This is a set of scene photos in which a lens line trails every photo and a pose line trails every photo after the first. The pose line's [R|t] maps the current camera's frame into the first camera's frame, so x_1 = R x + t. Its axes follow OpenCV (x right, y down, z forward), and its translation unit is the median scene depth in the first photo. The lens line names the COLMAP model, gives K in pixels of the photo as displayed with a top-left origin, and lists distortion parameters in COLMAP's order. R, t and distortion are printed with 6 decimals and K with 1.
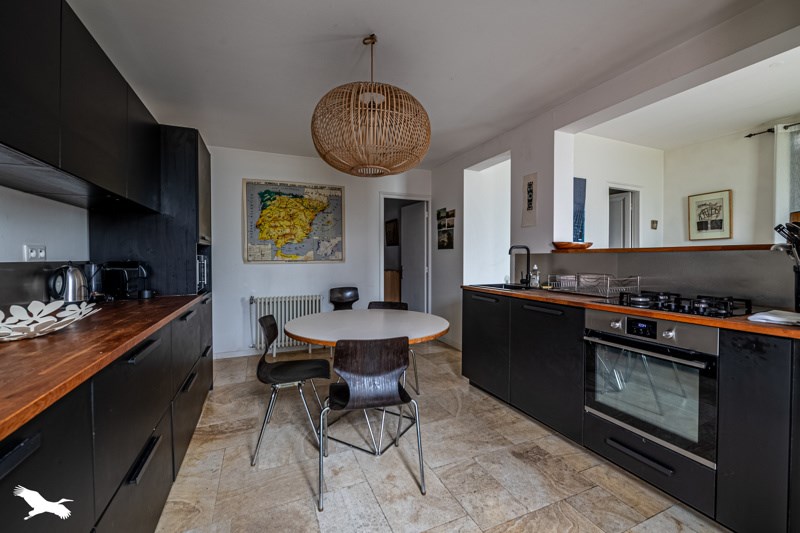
lens RADIAL K [[327.6, 0, 397.7], [0, 327.6, 264.1], [0, 0, 1]] dist [-0.000209, -0.000292]
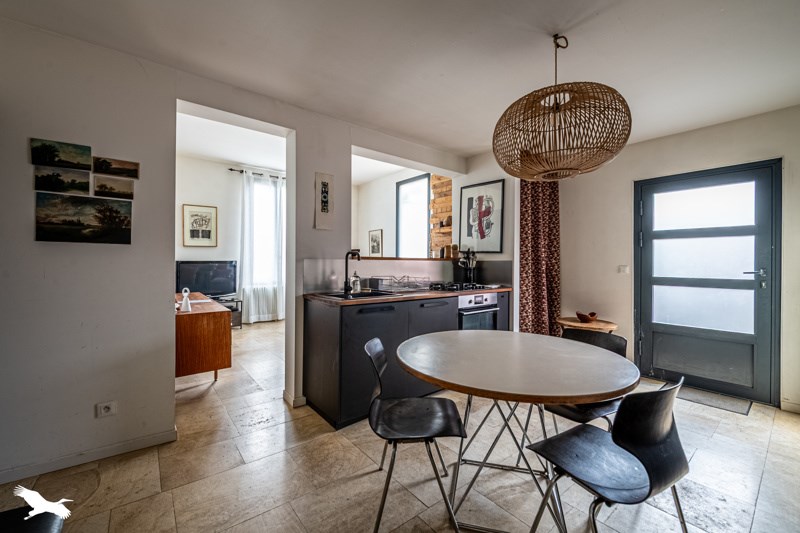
lens RADIAL K [[327.6, 0, 397.7], [0, 327.6, 264.1], [0, 0, 1]] dist [-0.000209, -0.000292]
pose [[-0.265253, -0.004613, 0.964168, -0.374127], [0.012895, 0.999882, 0.008331, -0.016334], [-0.964093, 0.014643, -0.265162, 0.724486]]
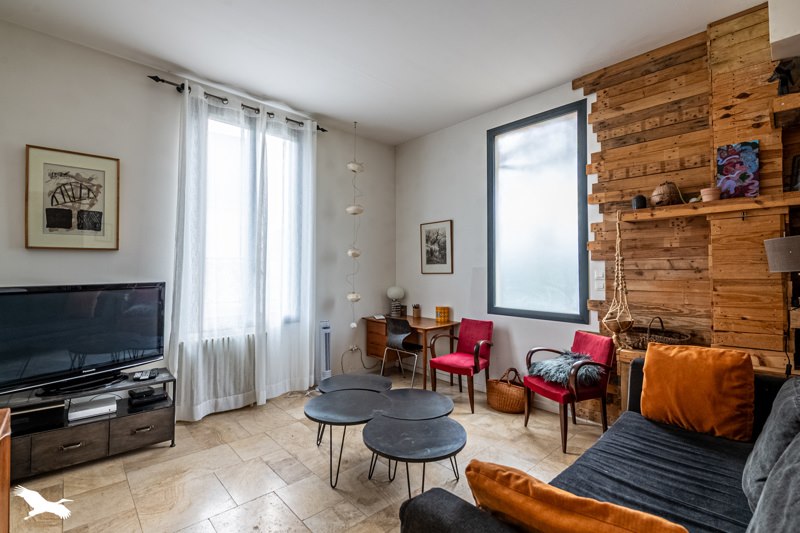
lens RADIAL K [[364.3, 0, 400.5], [0, 364.3, 262.5], [0, 0, 1]] dist [0.001096, -0.000042]
pose [[-0.349287, 0.021822, 0.936762, 0.322452], [0.014349, 0.999736, -0.017939, -0.044877], [-0.936906, 0.007176, -0.349508, 0.835547]]
